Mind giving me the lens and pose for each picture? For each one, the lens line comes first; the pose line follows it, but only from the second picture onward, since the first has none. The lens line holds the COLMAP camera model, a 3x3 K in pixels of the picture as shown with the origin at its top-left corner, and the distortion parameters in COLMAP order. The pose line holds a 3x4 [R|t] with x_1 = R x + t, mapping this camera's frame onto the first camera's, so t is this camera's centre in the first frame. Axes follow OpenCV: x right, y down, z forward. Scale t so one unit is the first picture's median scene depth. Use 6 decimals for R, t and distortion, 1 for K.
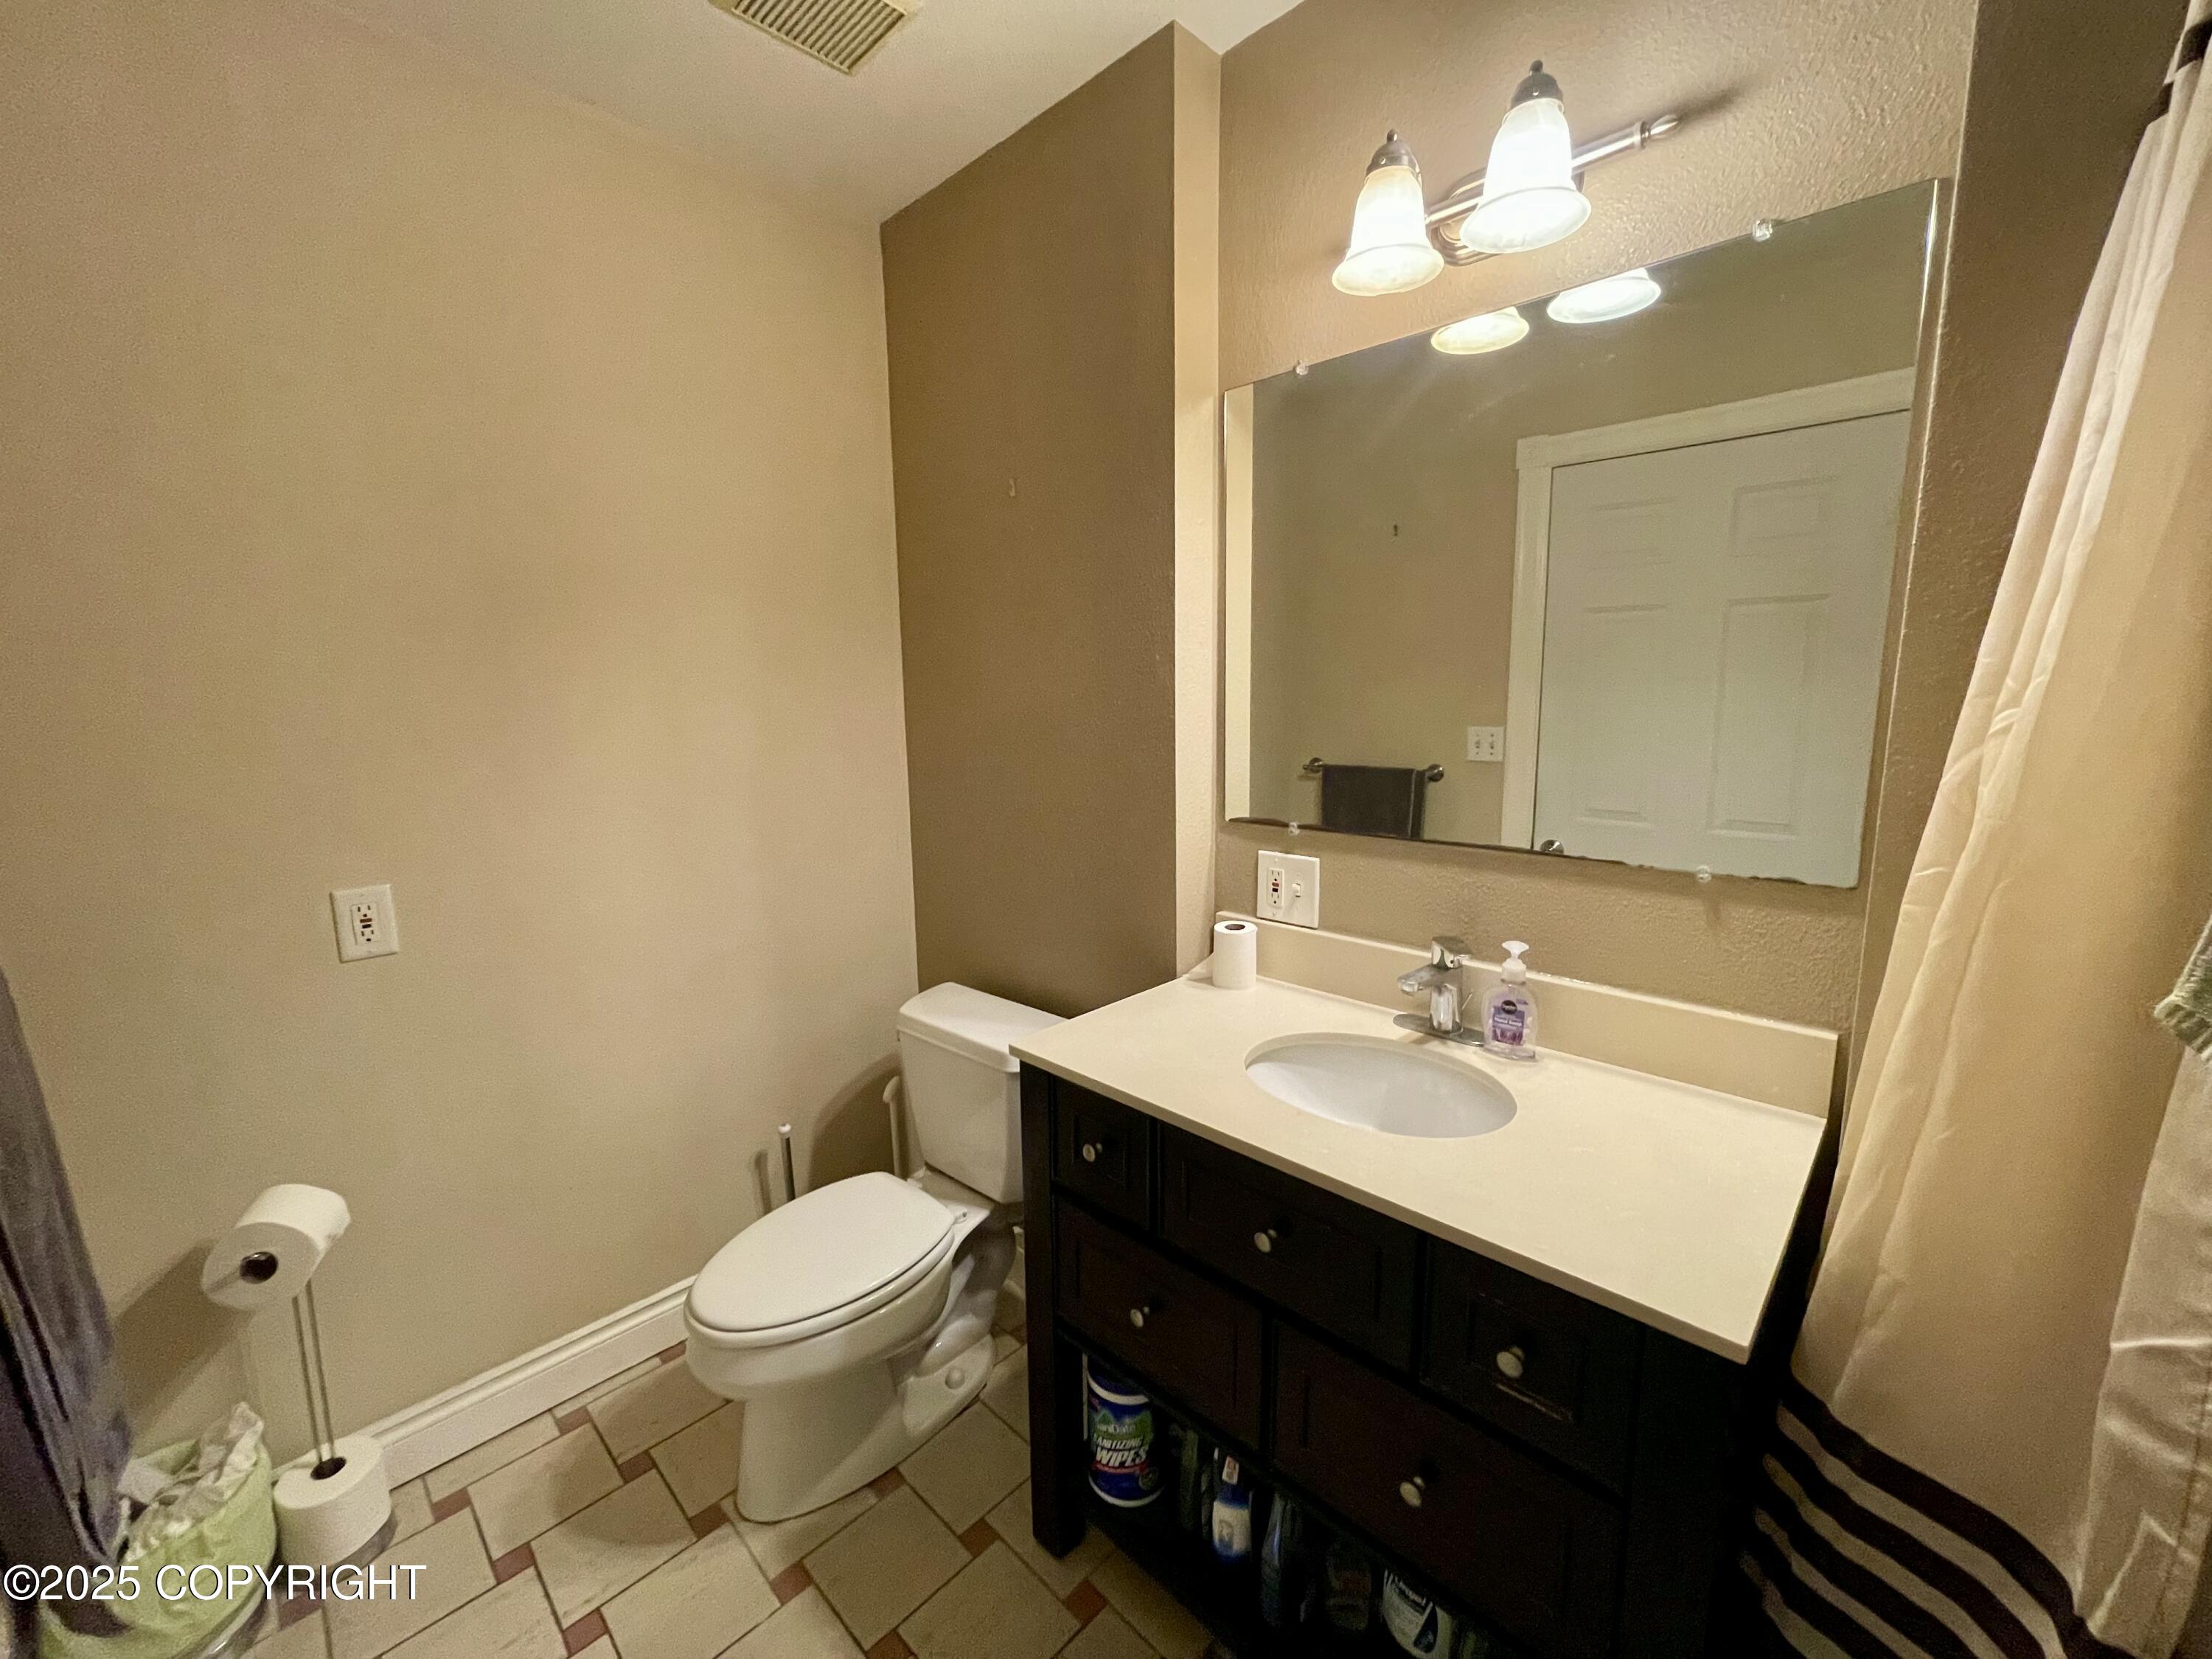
lens RADIAL K [[886.6, 0, 1115.2], [0, 886.6, 827.2], [0, 0, 1]] dist [0.003126, -0.000613]
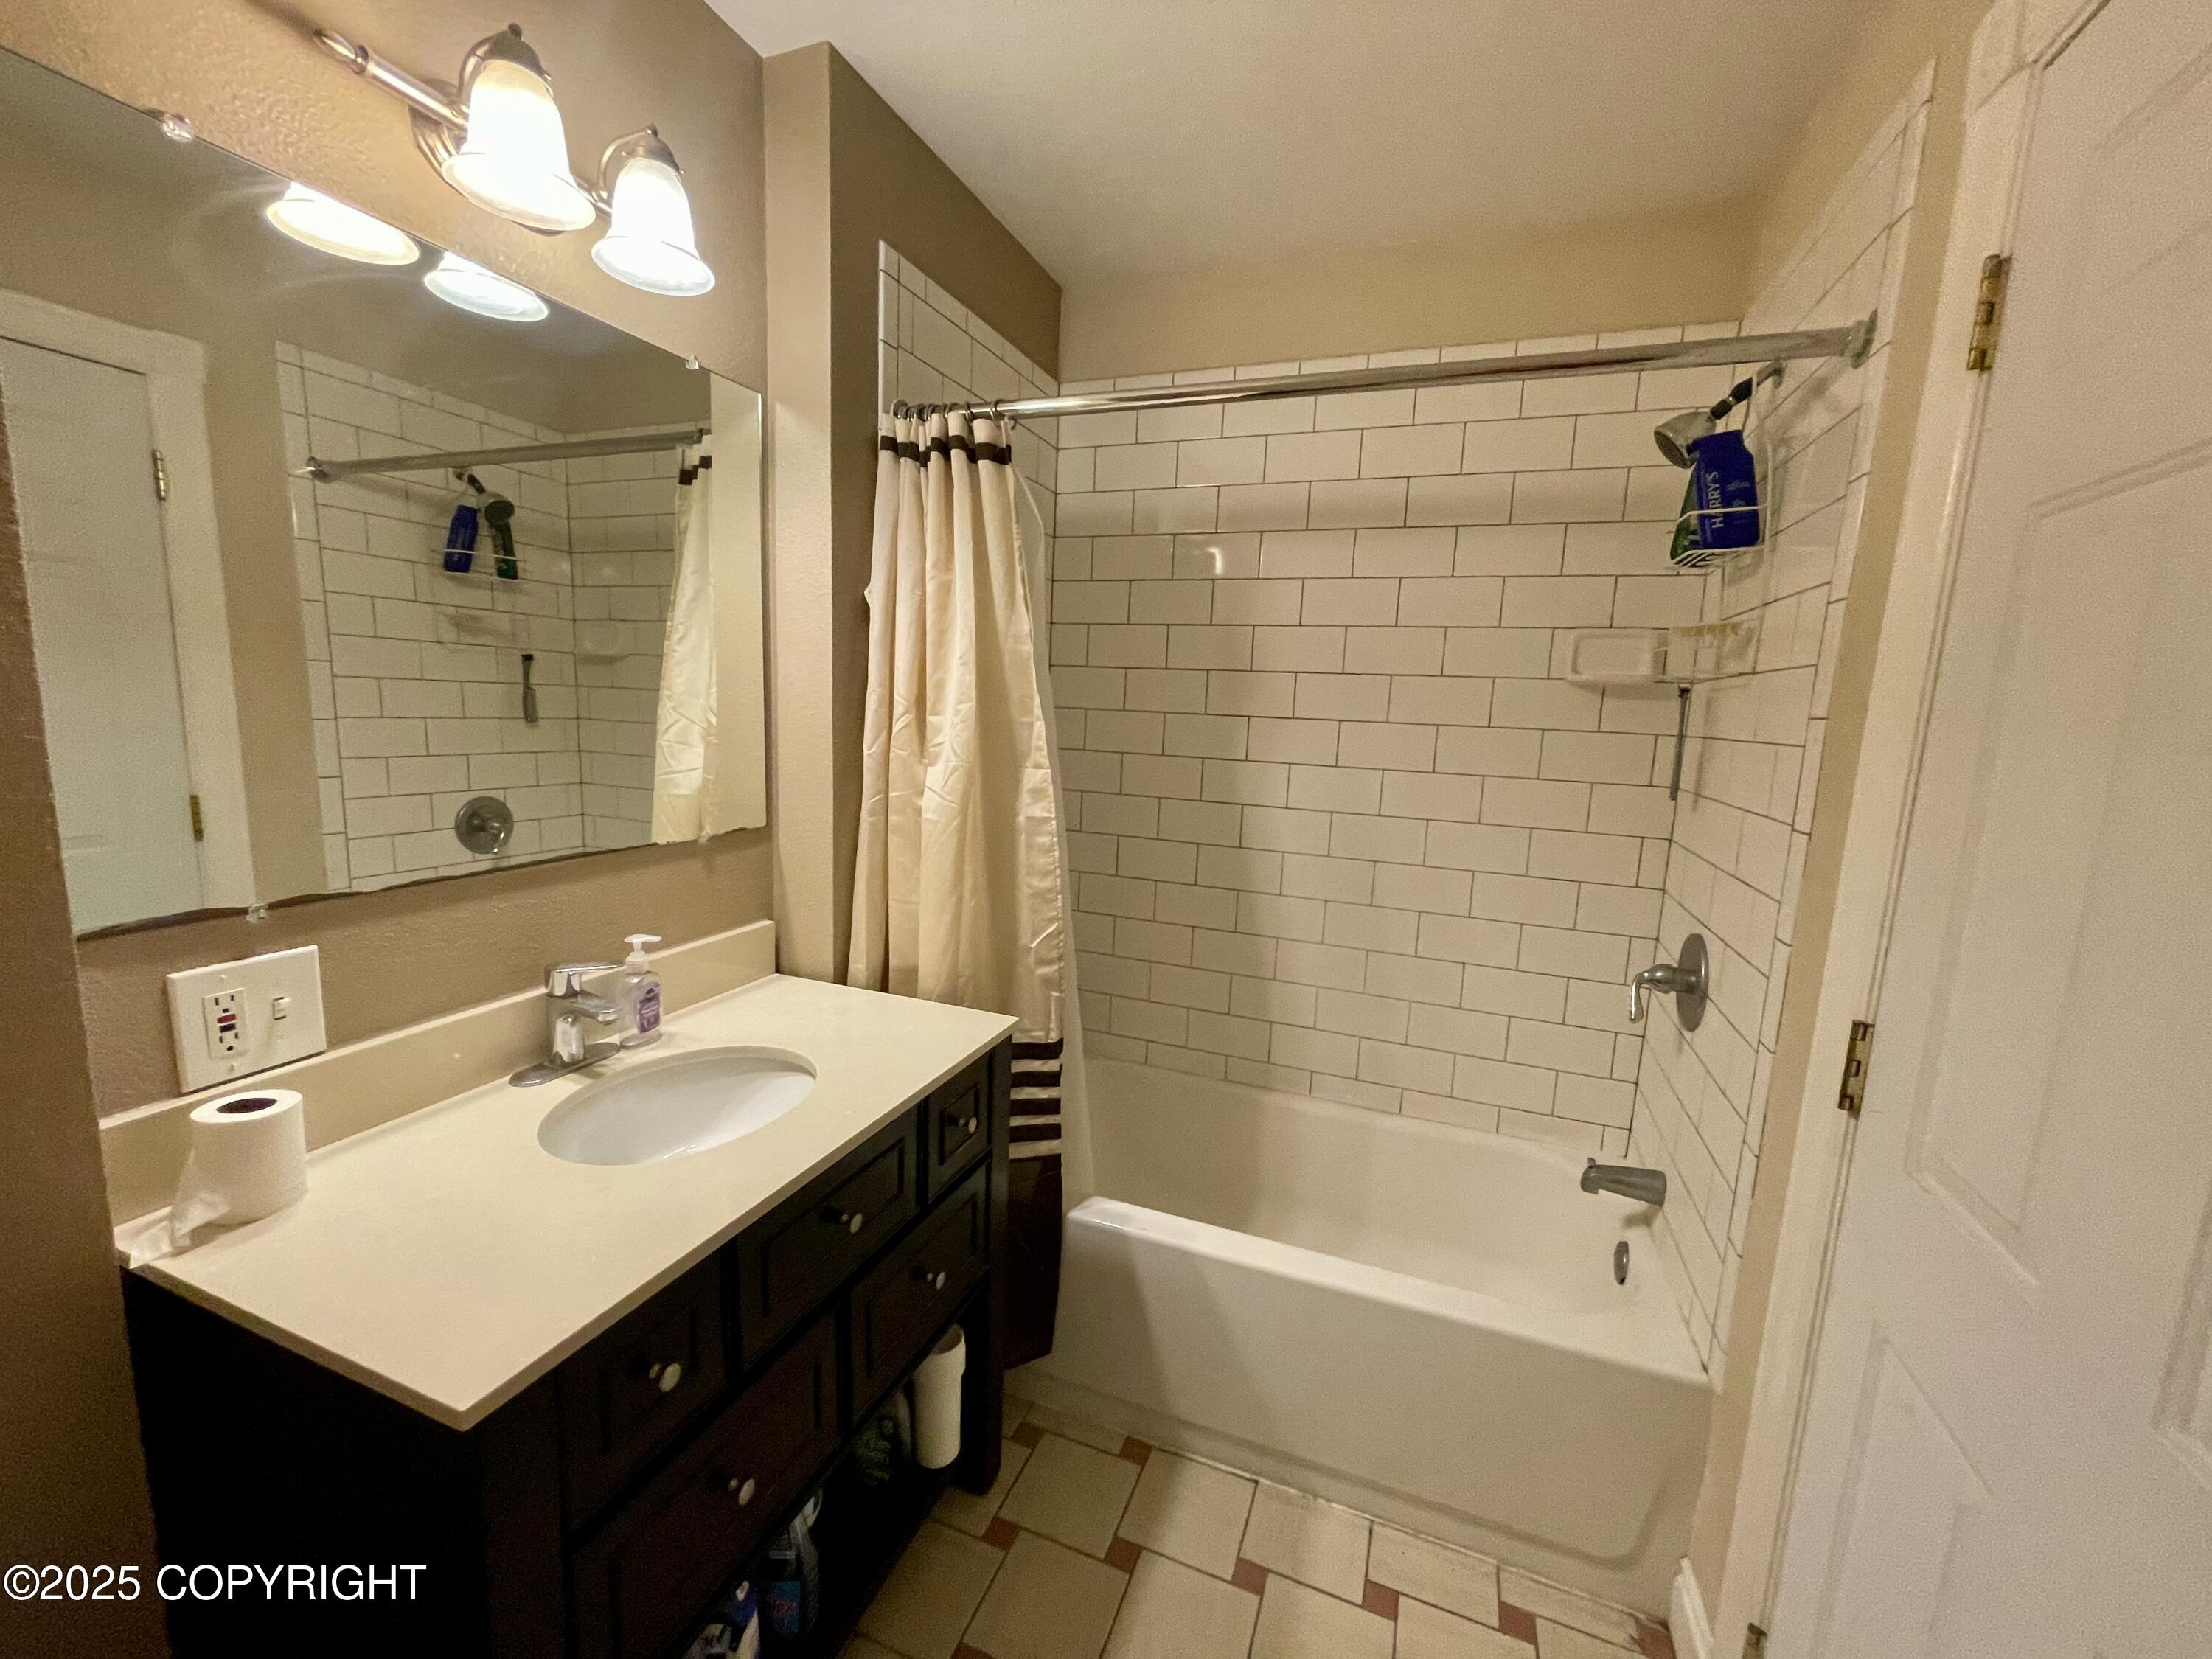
lens RADIAL K [[886.6, 0, 1112.5], [0, 886.6, 831.0], [0, 0, 1]] dist [0.003126, -0.000613]
pose [[-0.391823, -0.138931, 0.909490, -0.709824], [0.100567, 0.976142, 0.192438, -0.137536], [-0.914528, 0.166866, -0.368503, 0.846051]]
